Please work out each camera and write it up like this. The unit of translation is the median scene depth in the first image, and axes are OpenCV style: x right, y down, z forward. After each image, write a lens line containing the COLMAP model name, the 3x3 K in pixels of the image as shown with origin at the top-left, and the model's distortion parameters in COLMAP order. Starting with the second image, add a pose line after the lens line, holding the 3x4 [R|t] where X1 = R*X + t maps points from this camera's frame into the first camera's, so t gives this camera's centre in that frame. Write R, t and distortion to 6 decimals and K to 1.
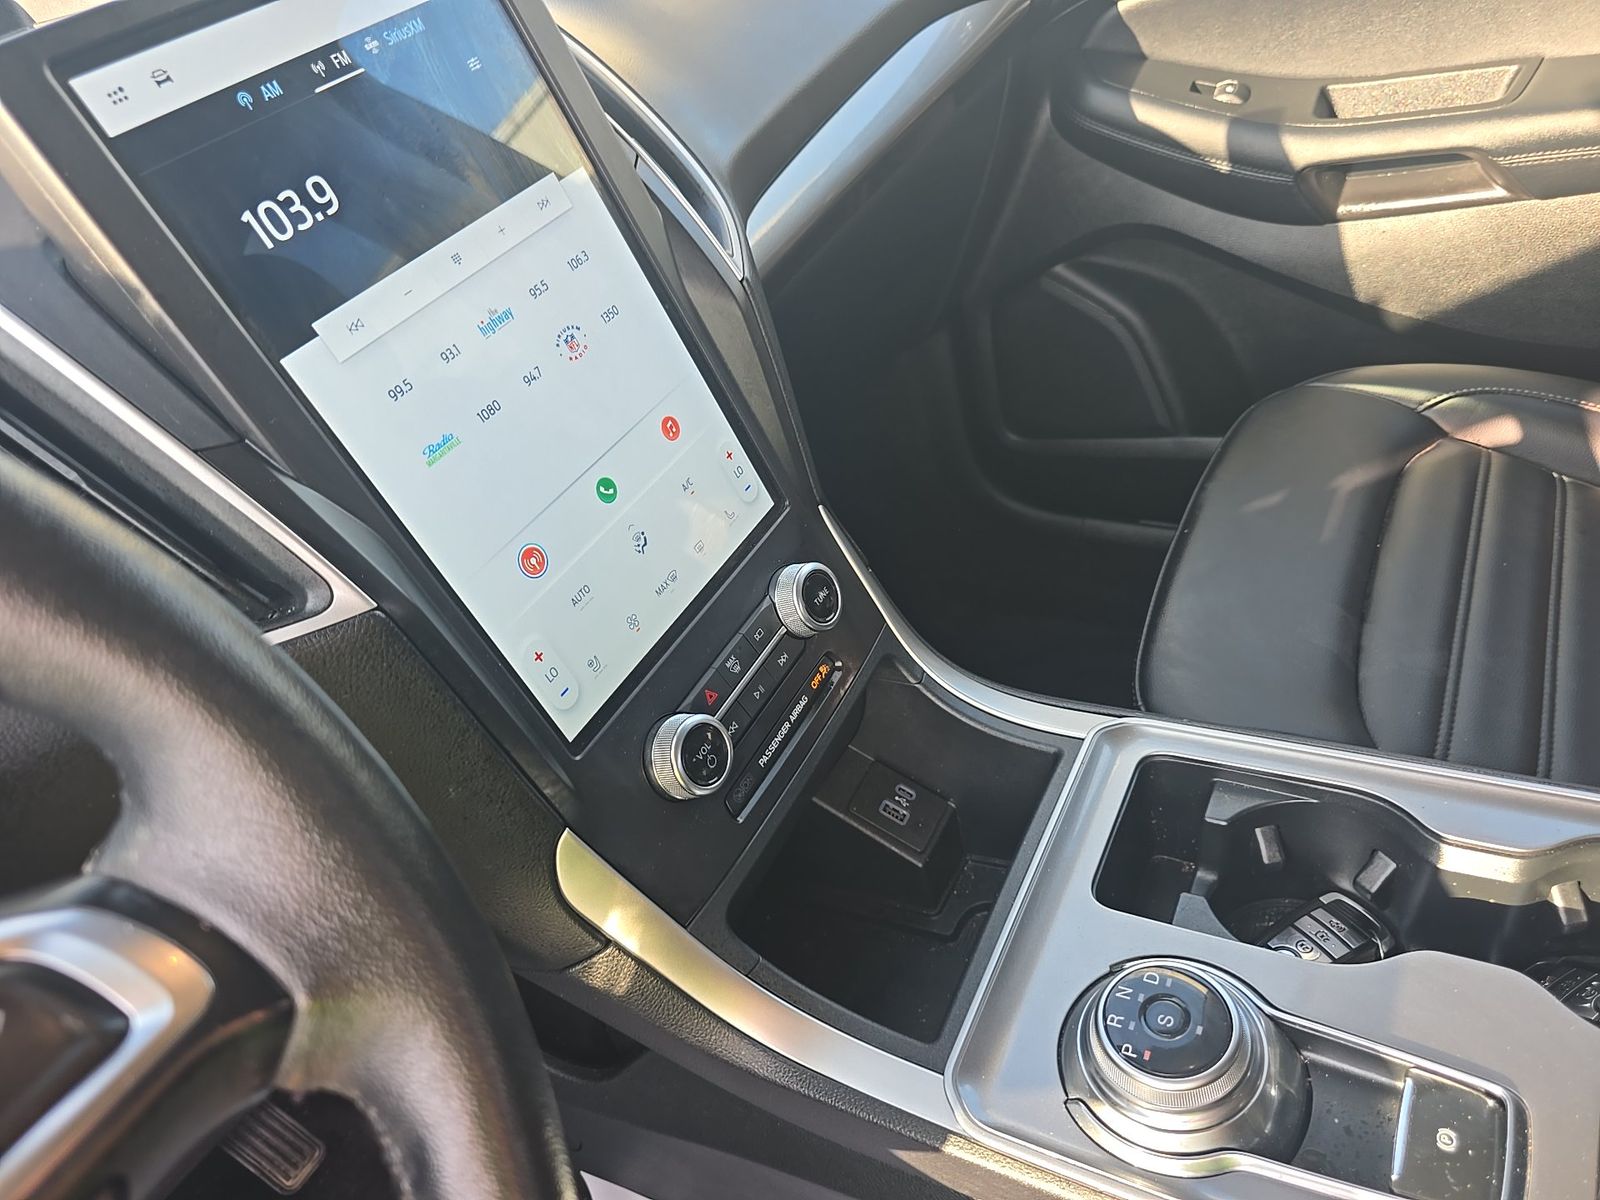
lens RADIAL K [[1160.3, 0, 824.5], [0, 1160.3, 600.0], [0, 0, 1]] dist [0.047850, -0.003415]
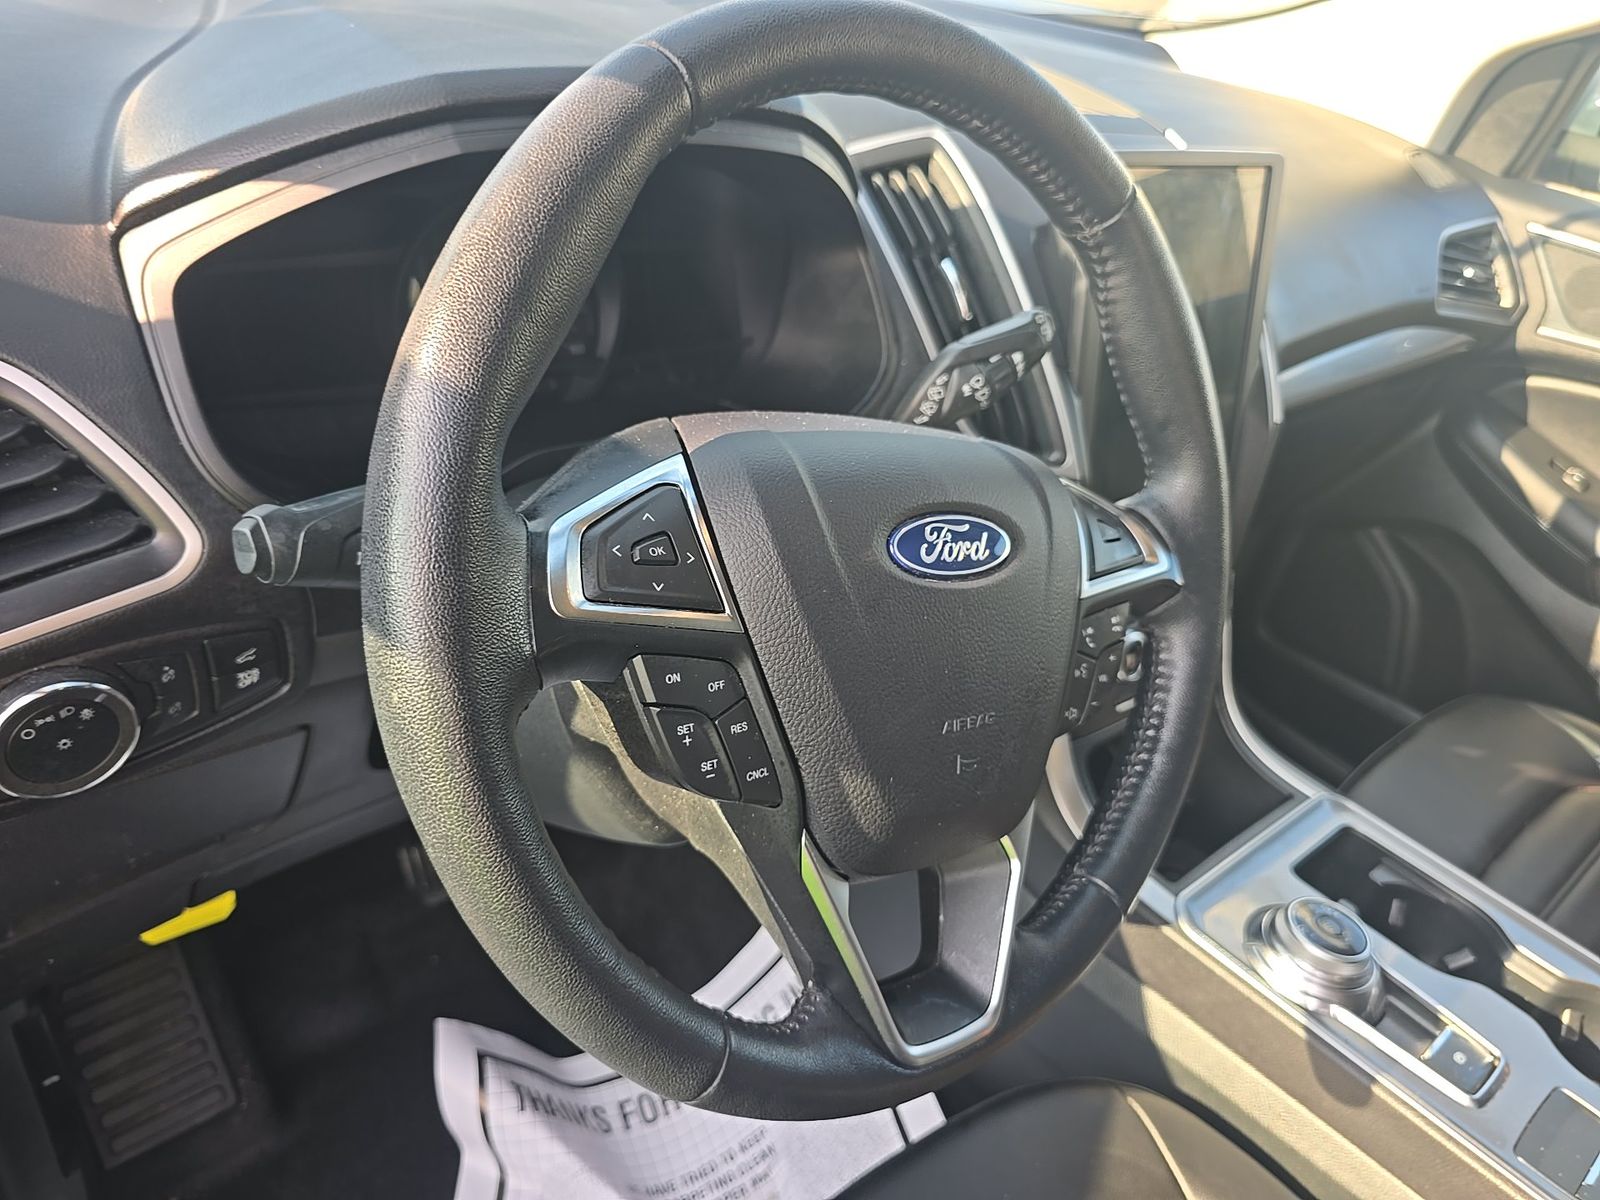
lens RADIAL K [[1135.4, 0, 800.0], [0, 1135.4, 600.0], [0, 0, 1]] dist [0.007181, -0.004198]
pose [[0.852609, 0.508546, -0.120161, -0.173777], [-0.515740, 0.855950, -0.036906, 0.176661], [0.084083, 0.093439, 0.992068, -0.317397]]
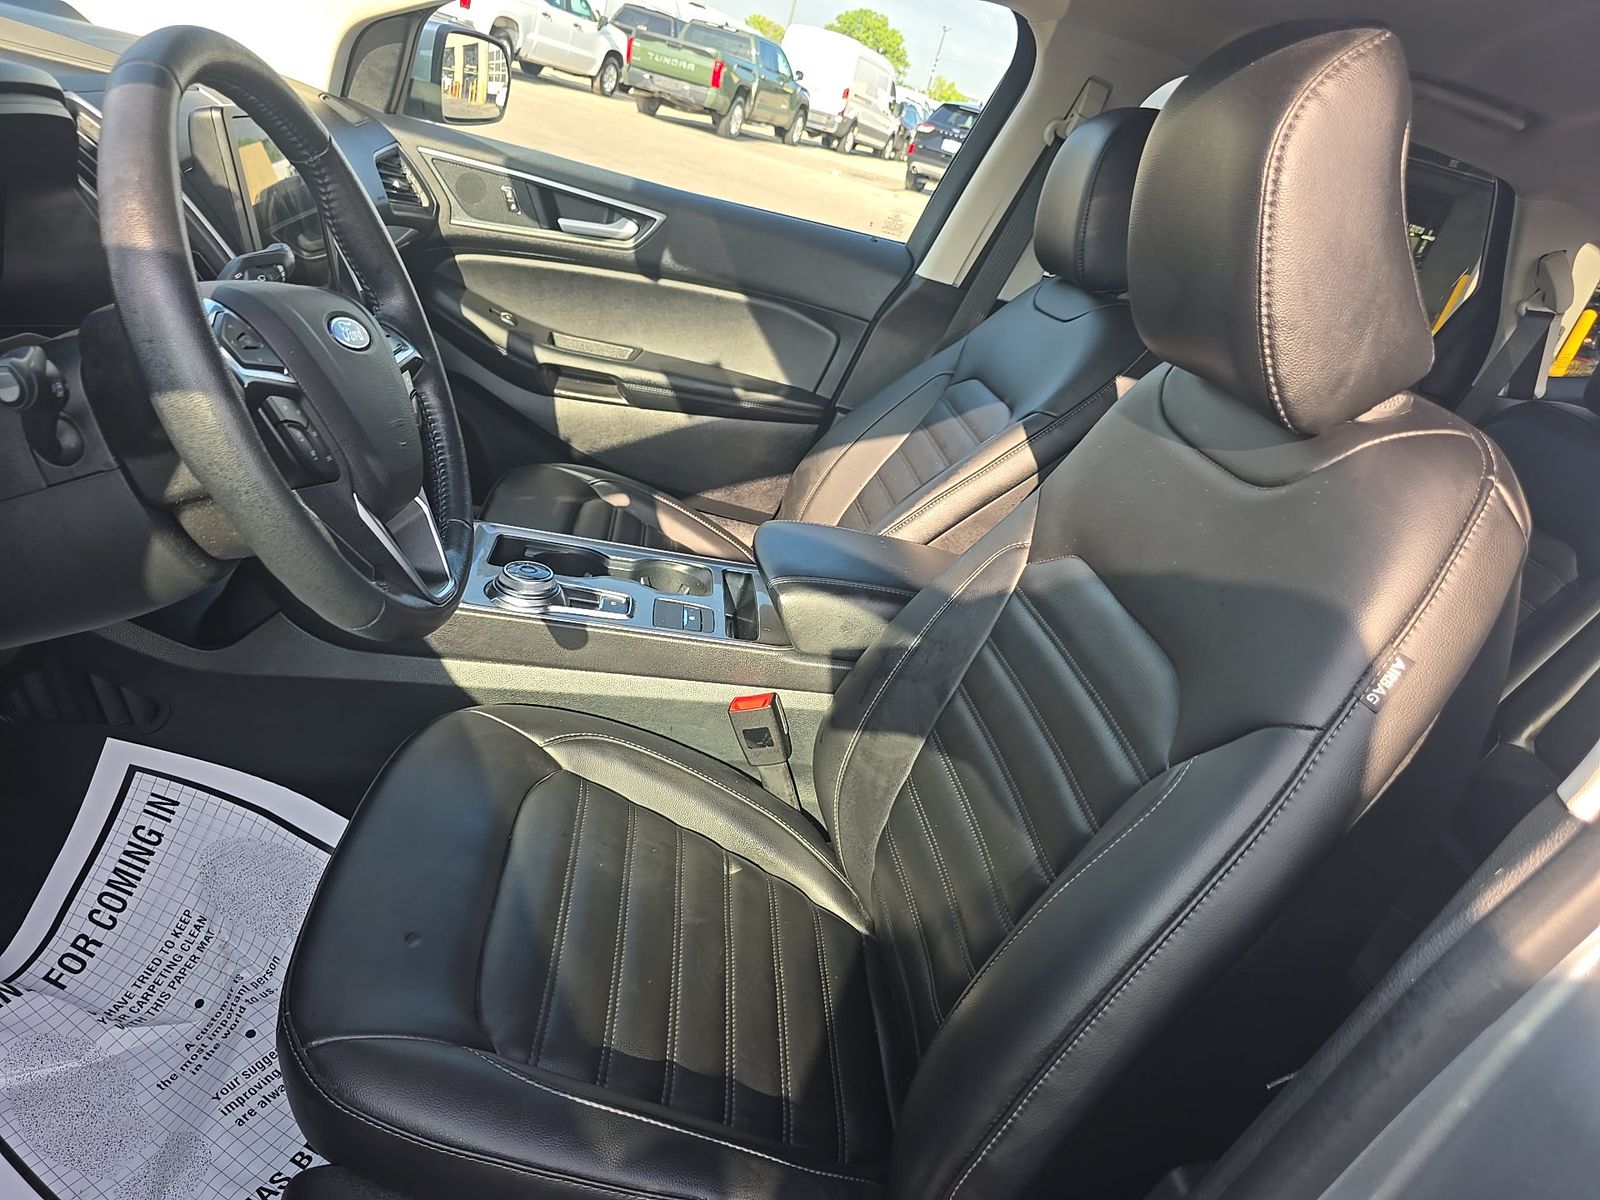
lens RADIAL K [[1158.6, 0, 800.0], [0, 1158.6, 600.0], [0, 0, 1]] dist [0.047602, -0.052382]
pose [[0.755617, 0.173158, 0.631711, -0.438650], [-0.017373, 0.969383, -0.244938, 0.495489], [-0.654783, 0.174105, 0.735491, -0.666755]]
